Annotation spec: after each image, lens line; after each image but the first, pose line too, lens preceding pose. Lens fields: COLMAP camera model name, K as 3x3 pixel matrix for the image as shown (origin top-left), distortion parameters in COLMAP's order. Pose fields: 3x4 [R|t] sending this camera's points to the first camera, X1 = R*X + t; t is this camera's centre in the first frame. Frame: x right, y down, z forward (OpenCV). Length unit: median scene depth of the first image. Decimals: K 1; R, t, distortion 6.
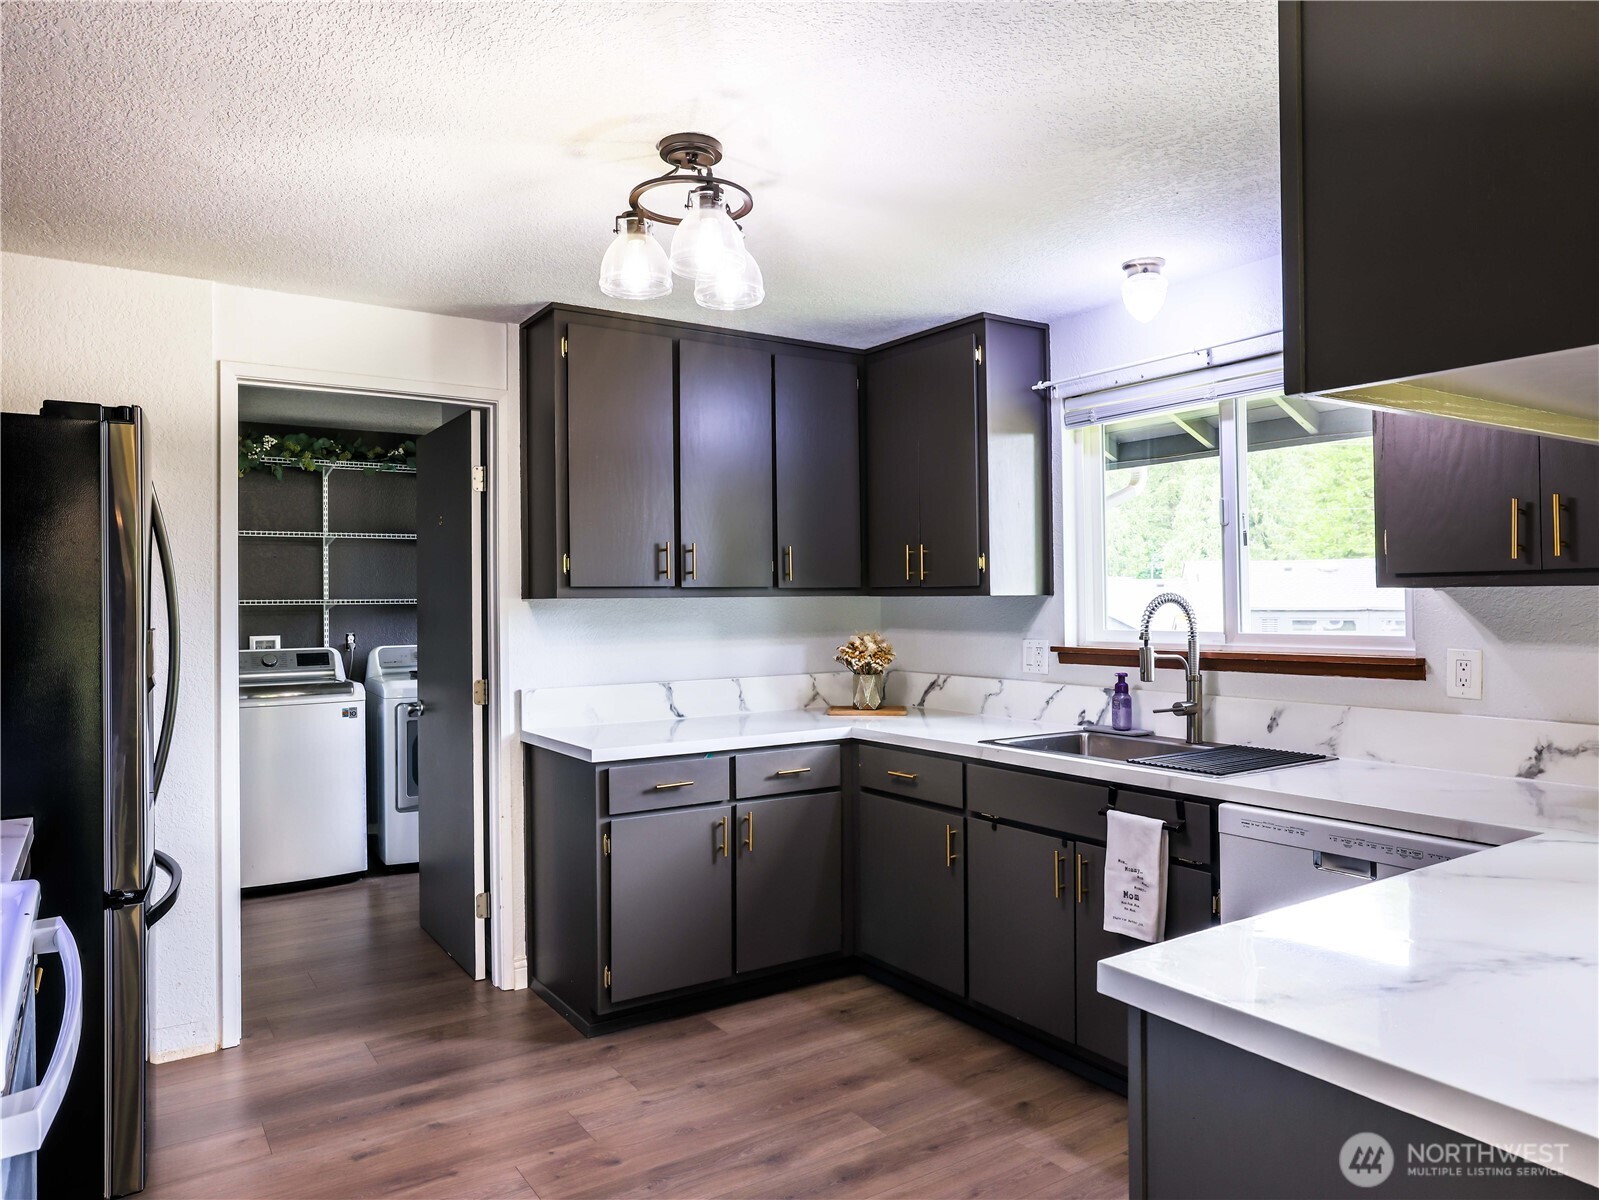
lens RADIAL K [[1068.2, 0, 794.4], [0, 1068.2, 600.3], [0, 0, 1]] dist [-0.006687, 0.000011]
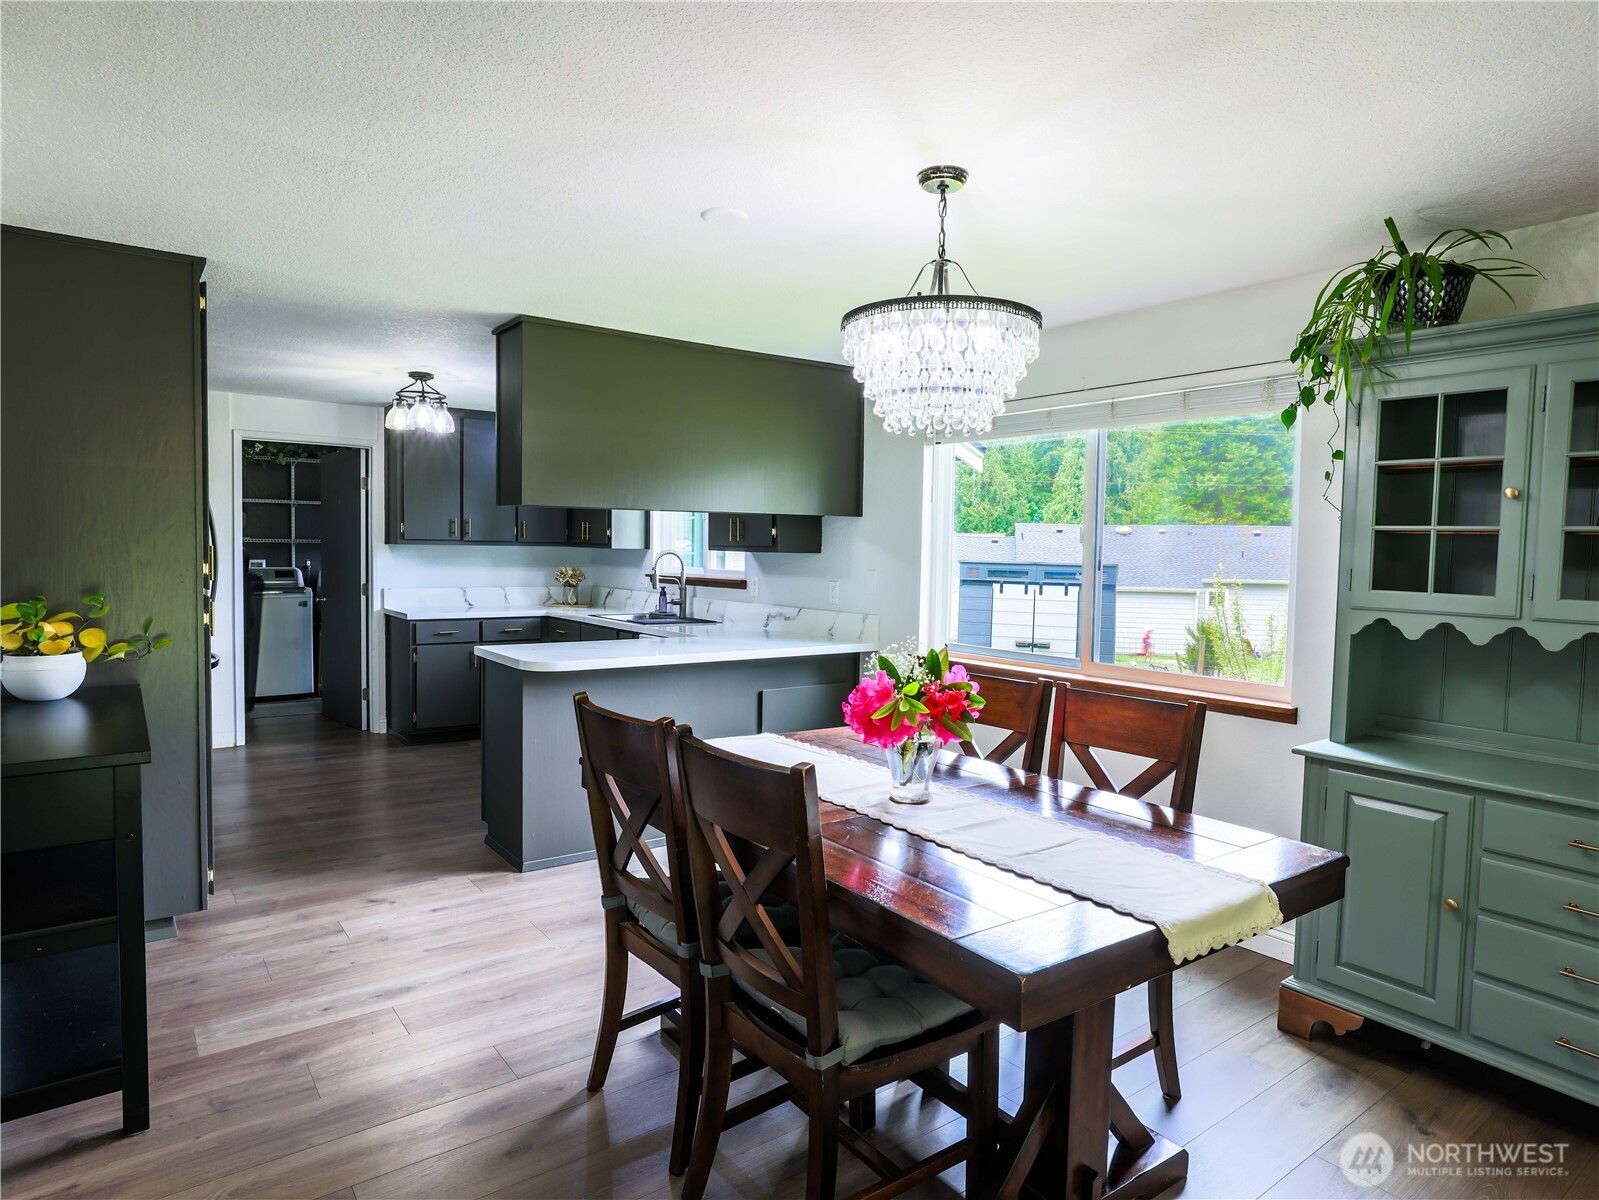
lens RADIAL K [[944.2, 0, 794.6], [0, 944.2, 600.9], [0, 0, 1]] dist [-0.020678, 0.001660]
pose [[0.997935, 0.025139, 0.059100, 0.425245], [-0.028552, 0.997930, 0.057629, -0.018585], [-0.057529, -0.059198, 0.996587, -0.845581]]
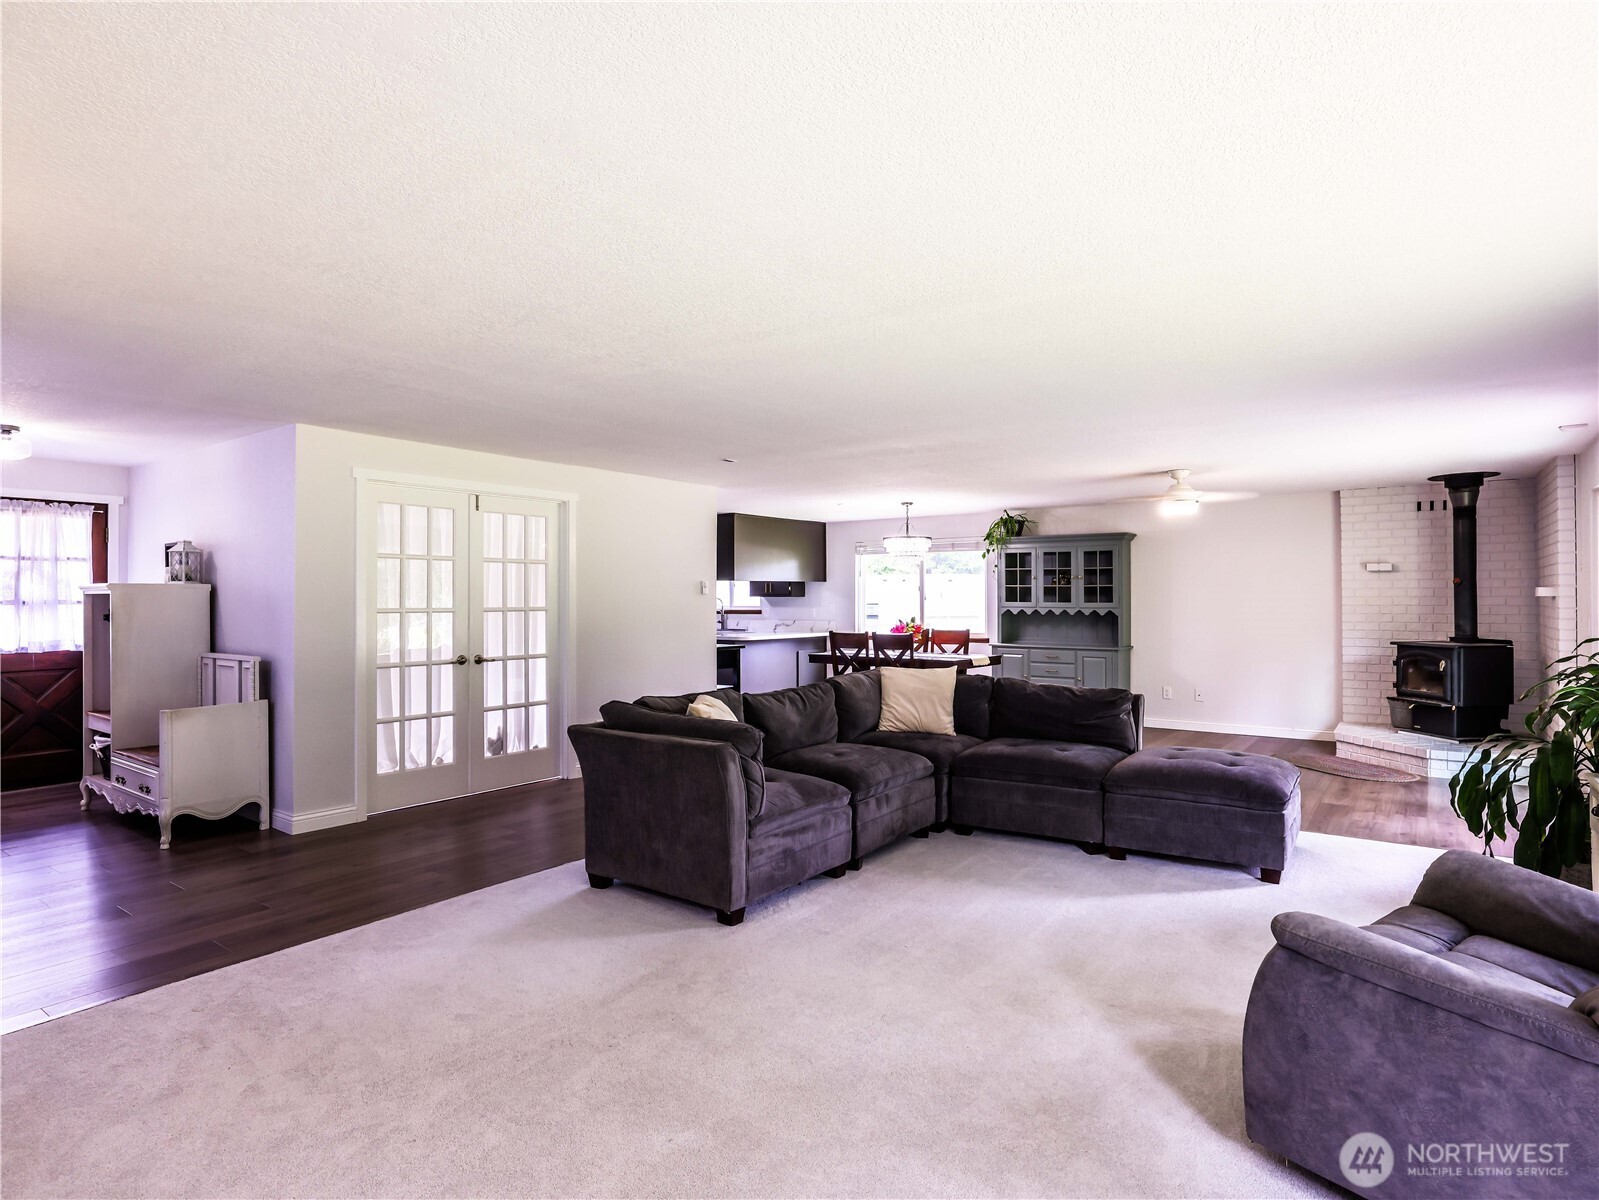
lens RADIAL K [[896.7, 0, 798.5], [0, 896.7, 597.9], [0, 0, 1]] dist [-0.000958, -0.000025]
pose [[0.936868, 0.010042, 0.349538, -0.603245], [-0.009487, 0.999950, -0.003301, 0.004474], [-0.349554, -0.000223, 0.936916, -2.443761]]
